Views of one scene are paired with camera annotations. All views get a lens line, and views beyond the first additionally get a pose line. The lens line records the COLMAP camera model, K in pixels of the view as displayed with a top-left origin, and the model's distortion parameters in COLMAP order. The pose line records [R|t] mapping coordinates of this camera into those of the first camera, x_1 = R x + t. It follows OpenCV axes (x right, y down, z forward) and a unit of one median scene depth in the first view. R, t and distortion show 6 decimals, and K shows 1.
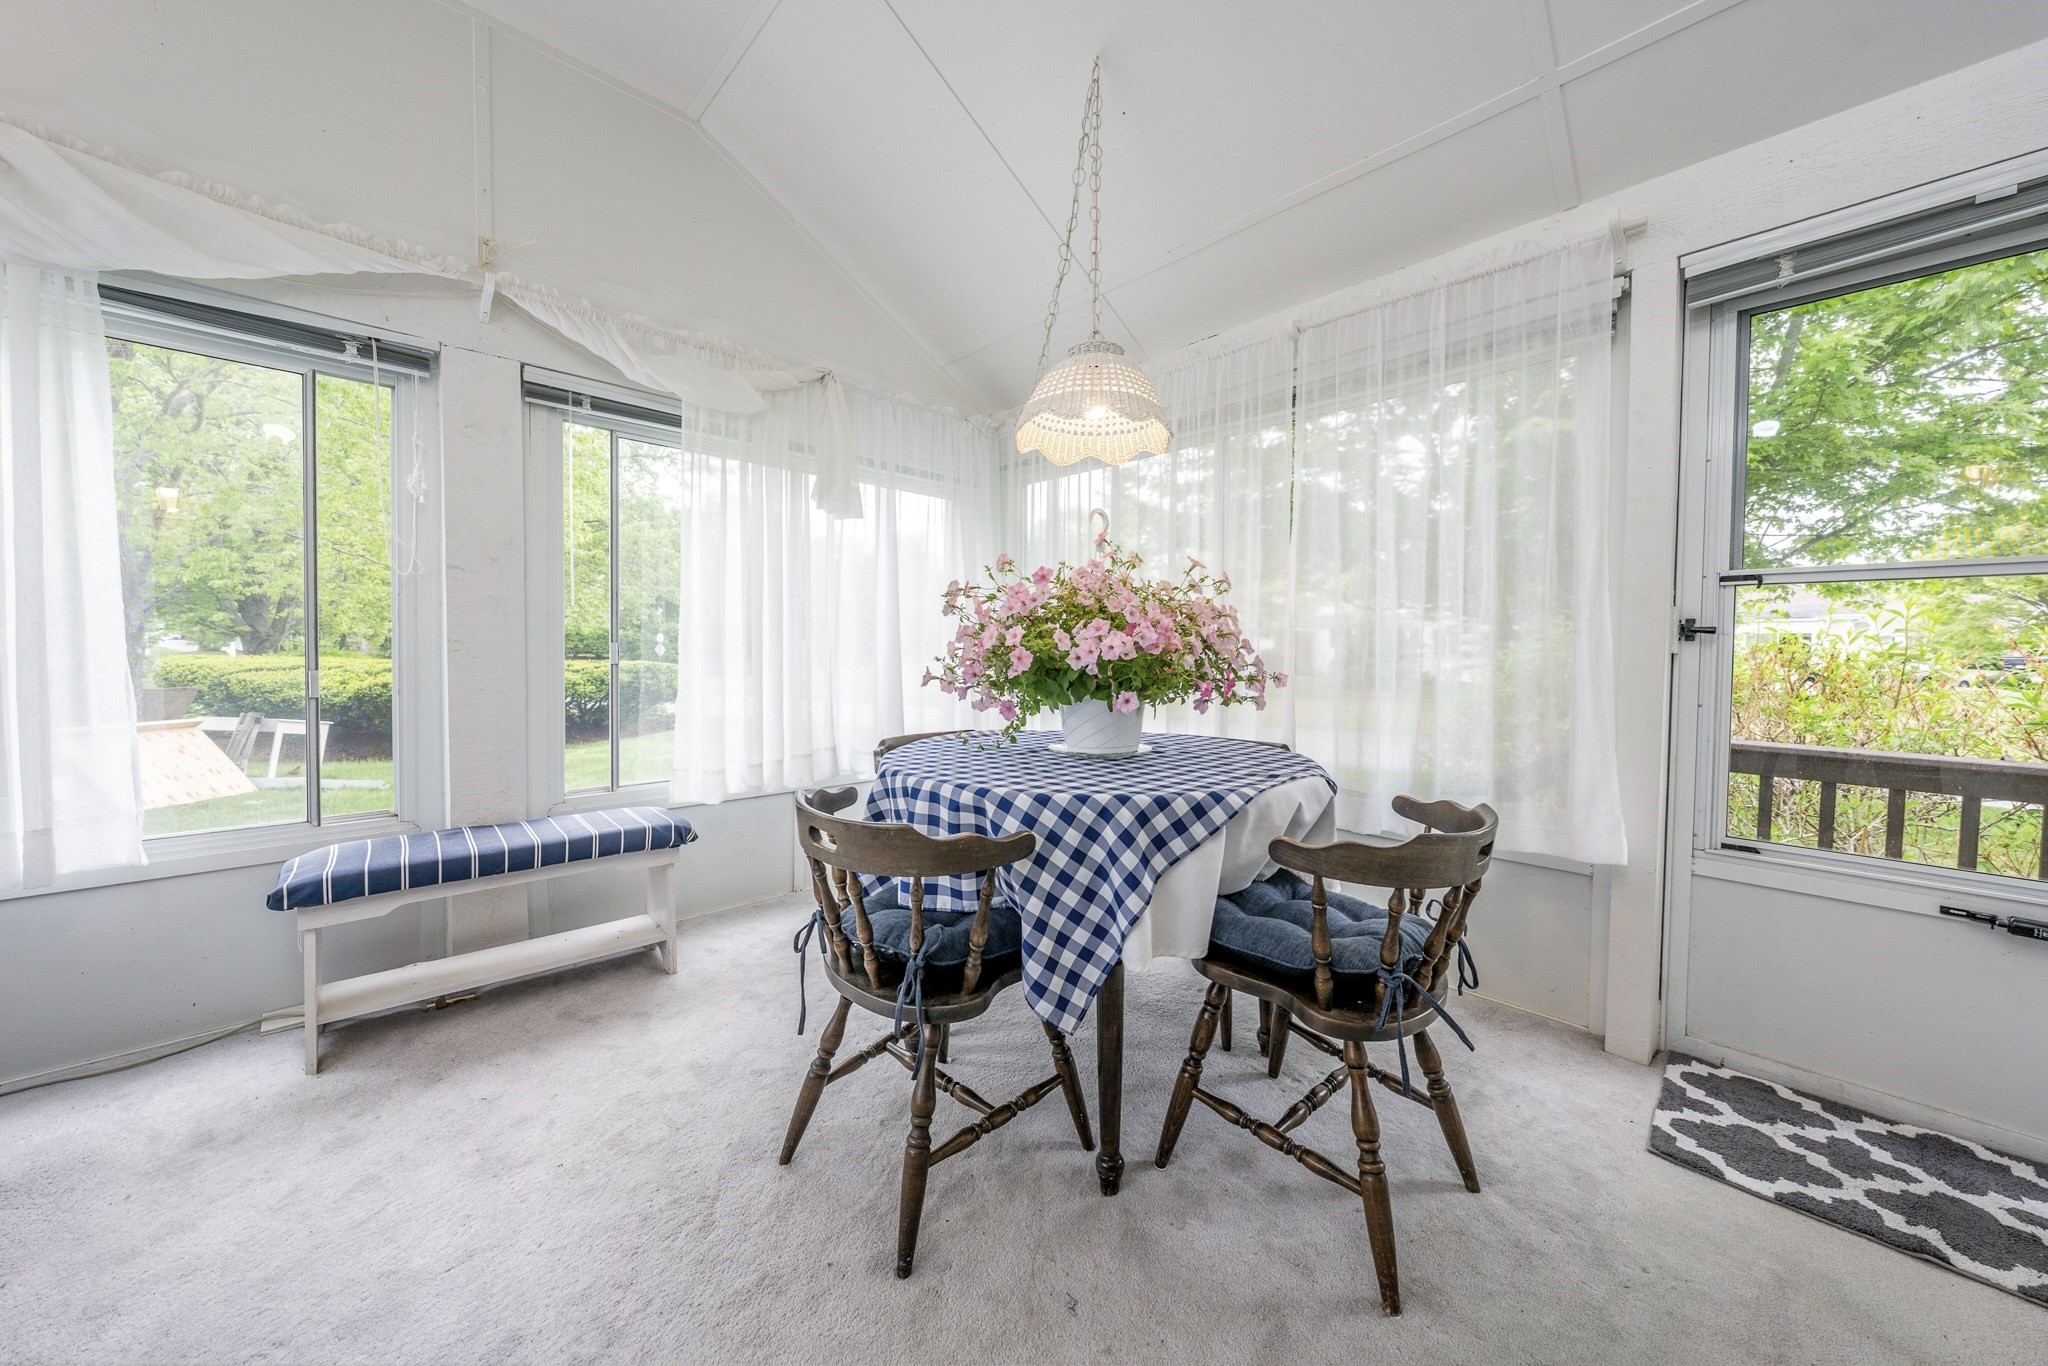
lens RADIAL K [[708.0, 0, 1030.6], [0, 708.0, 672.6], [0, 0, 1]] dist [0.001748, 0.000312]
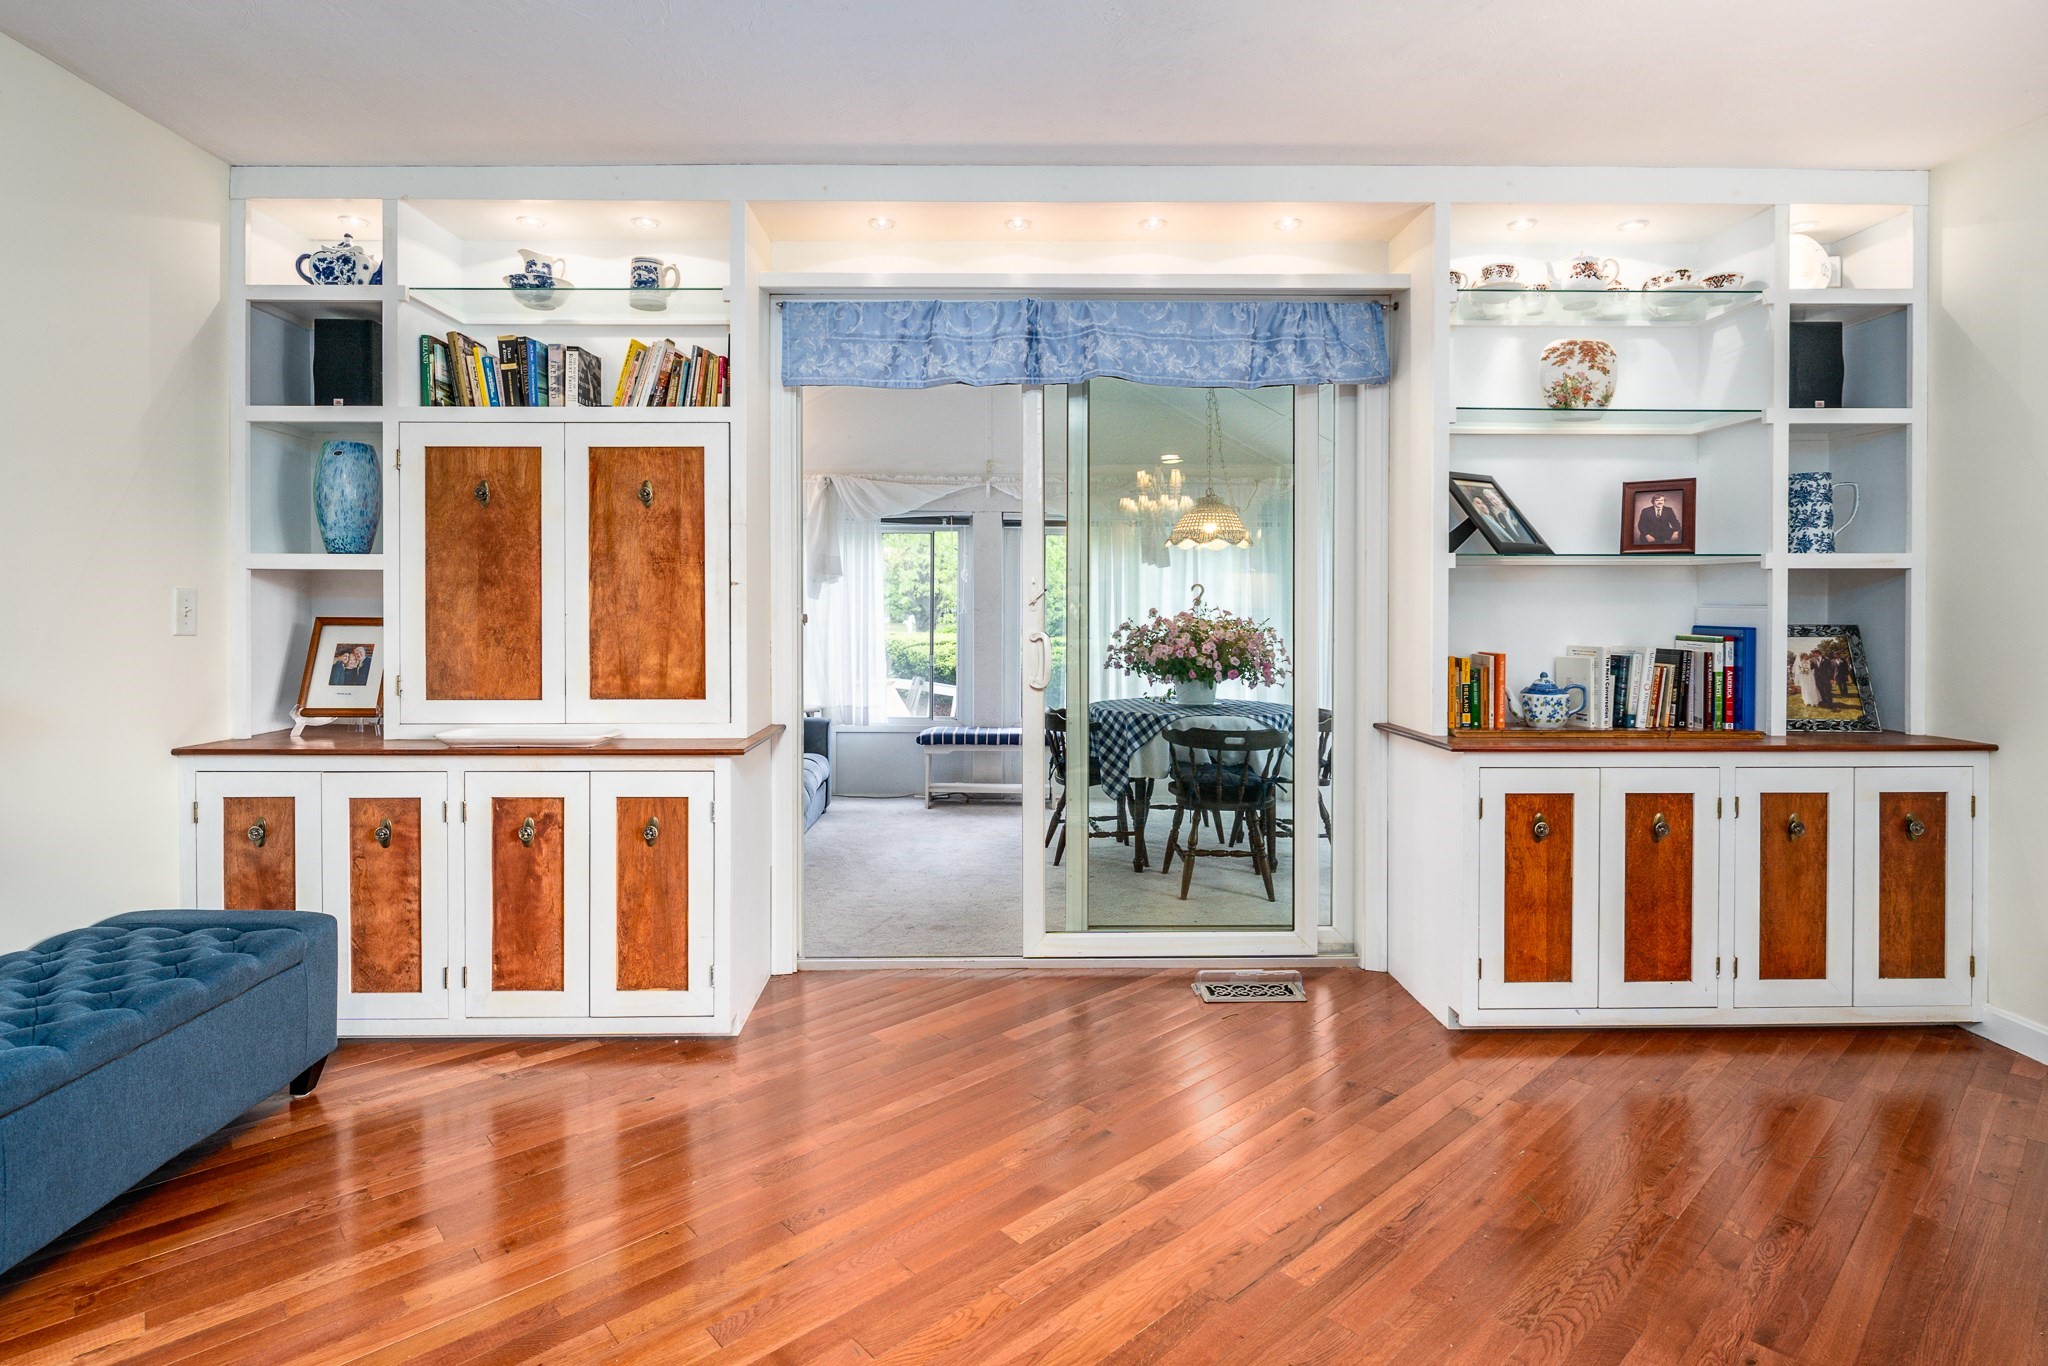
lens RADIAL K [[1038.2, 0, 1007.1], [0, 1038.2, 615.8], [0, 0, 1]] dist [0.003497, 0.000345]
pose [[0.731644, -0.003695, -0.681677, 1.699887], [-0.014945, 0.999658, -0.021459, -0.068064], [0.681523, 0.025888, 0.731339, -1.514047]]
